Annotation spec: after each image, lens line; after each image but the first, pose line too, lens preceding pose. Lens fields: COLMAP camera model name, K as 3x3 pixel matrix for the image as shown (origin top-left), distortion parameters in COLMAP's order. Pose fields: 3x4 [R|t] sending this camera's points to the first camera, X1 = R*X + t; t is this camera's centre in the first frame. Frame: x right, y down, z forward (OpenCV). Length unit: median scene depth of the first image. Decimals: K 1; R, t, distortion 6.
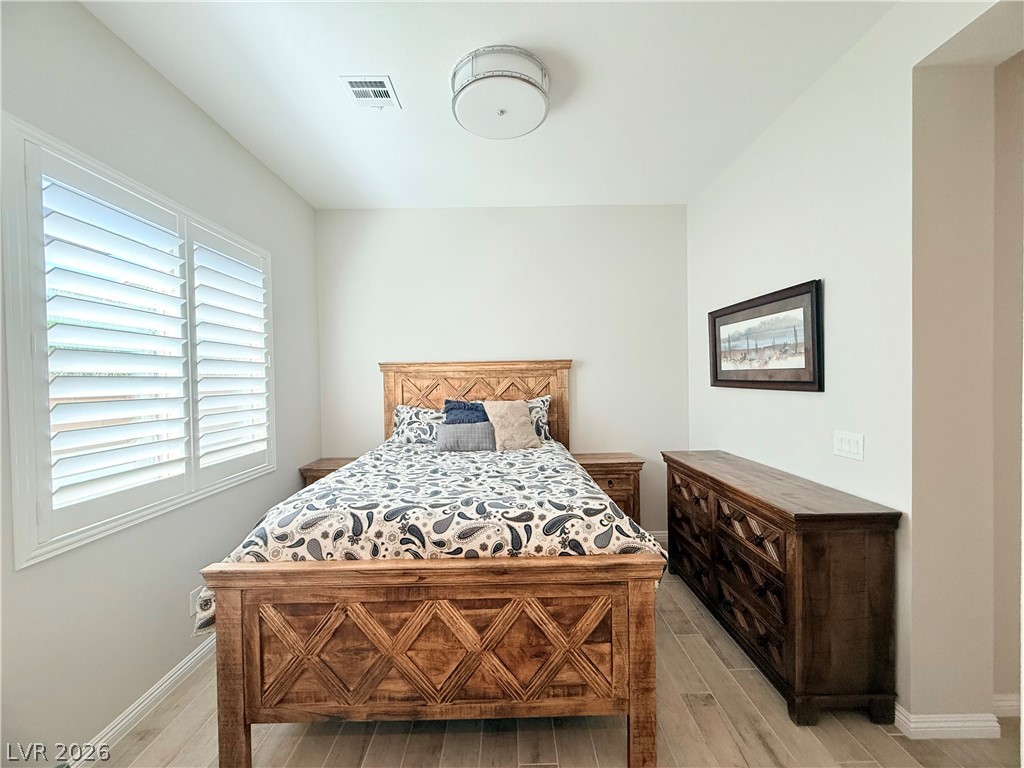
lens RADIAL K [[410.5, 0, 509.8], [0, 410.5, 383.9], [0, 0, 1]] dist [-0.001555, -0.000399]
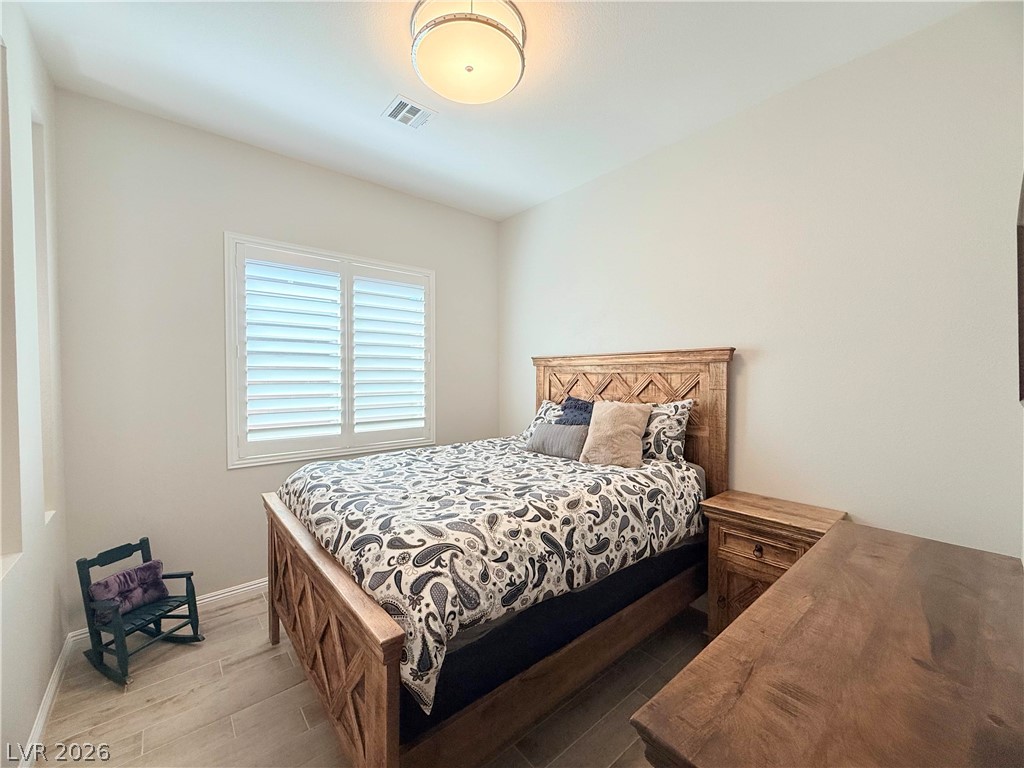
lens RADIAL K [[410.5, 0, 510.4], [0, 410.5, 383.6], [0, 0, 1]] dist [-0.001555, -0.000399]
pose [[0.639770, 0.034360, -0.767798, 0.695621], [-0.022878, 0.999409, 0.025663, -0.016610], [0.768226, 0.001147, 0.640178, 0.490087]]
